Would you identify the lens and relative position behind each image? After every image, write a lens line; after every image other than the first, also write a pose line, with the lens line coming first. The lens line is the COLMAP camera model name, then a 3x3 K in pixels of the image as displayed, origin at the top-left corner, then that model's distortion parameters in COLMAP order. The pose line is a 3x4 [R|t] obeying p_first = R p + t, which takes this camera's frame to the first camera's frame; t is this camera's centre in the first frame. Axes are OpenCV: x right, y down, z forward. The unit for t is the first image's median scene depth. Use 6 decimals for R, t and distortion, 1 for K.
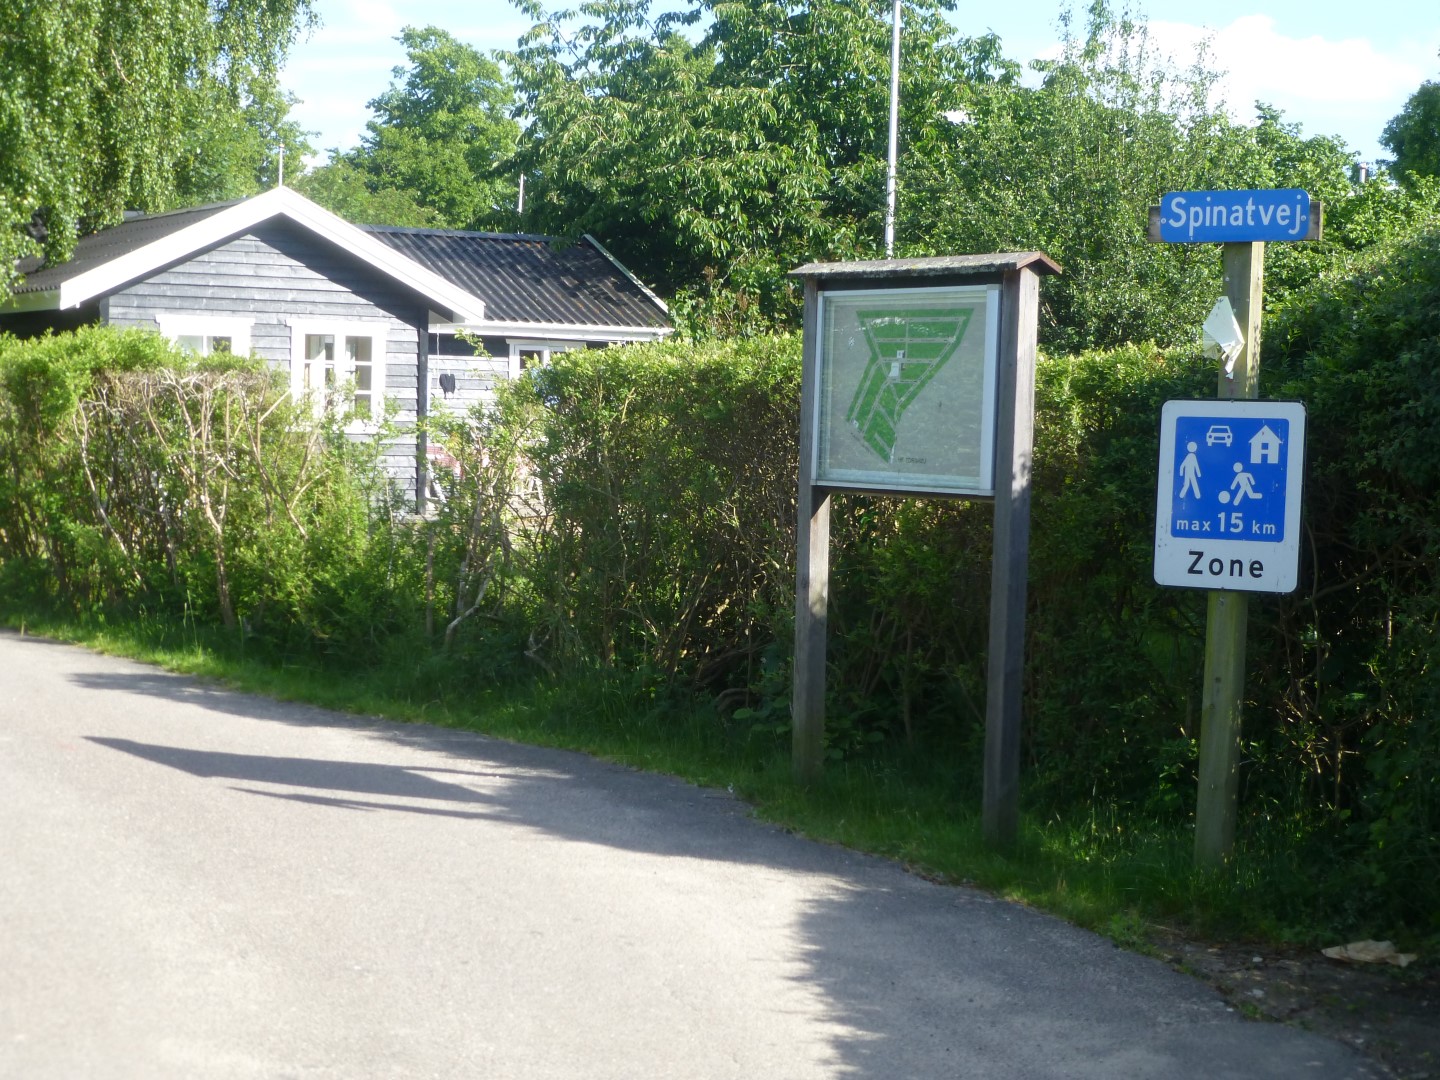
lens RADIAL K [[2559.7, 0, 720.0], [0, 2559.7, 540.0], [0, 0, 1]] dist [0.010376, 0.024105]
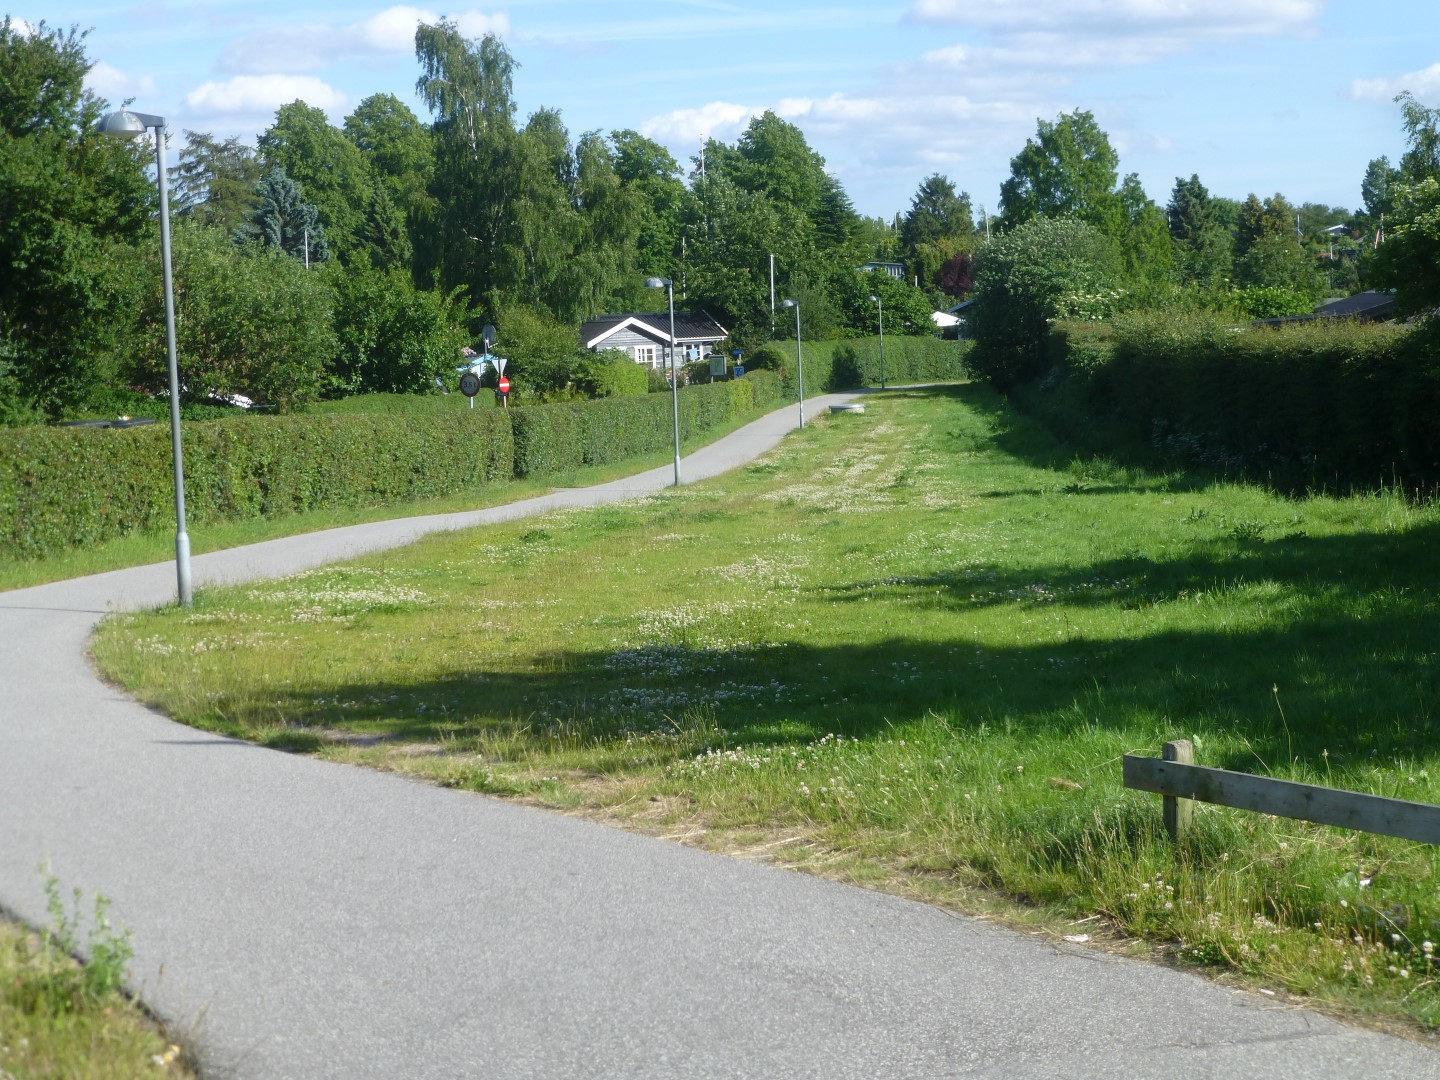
lens RADIAL K [[2726.2, 0, 720.0], [0, 2726.2, 540.0], [0, 0, 1]] dist [0.006790, 0.001792]
pose [[0.995424, -0.059776, -0.074555, 0.306028], [0.062350, 0.997519, 0.032692, 0.101953], [0.072416, -0.037191, 0.996681, -3.626942]]
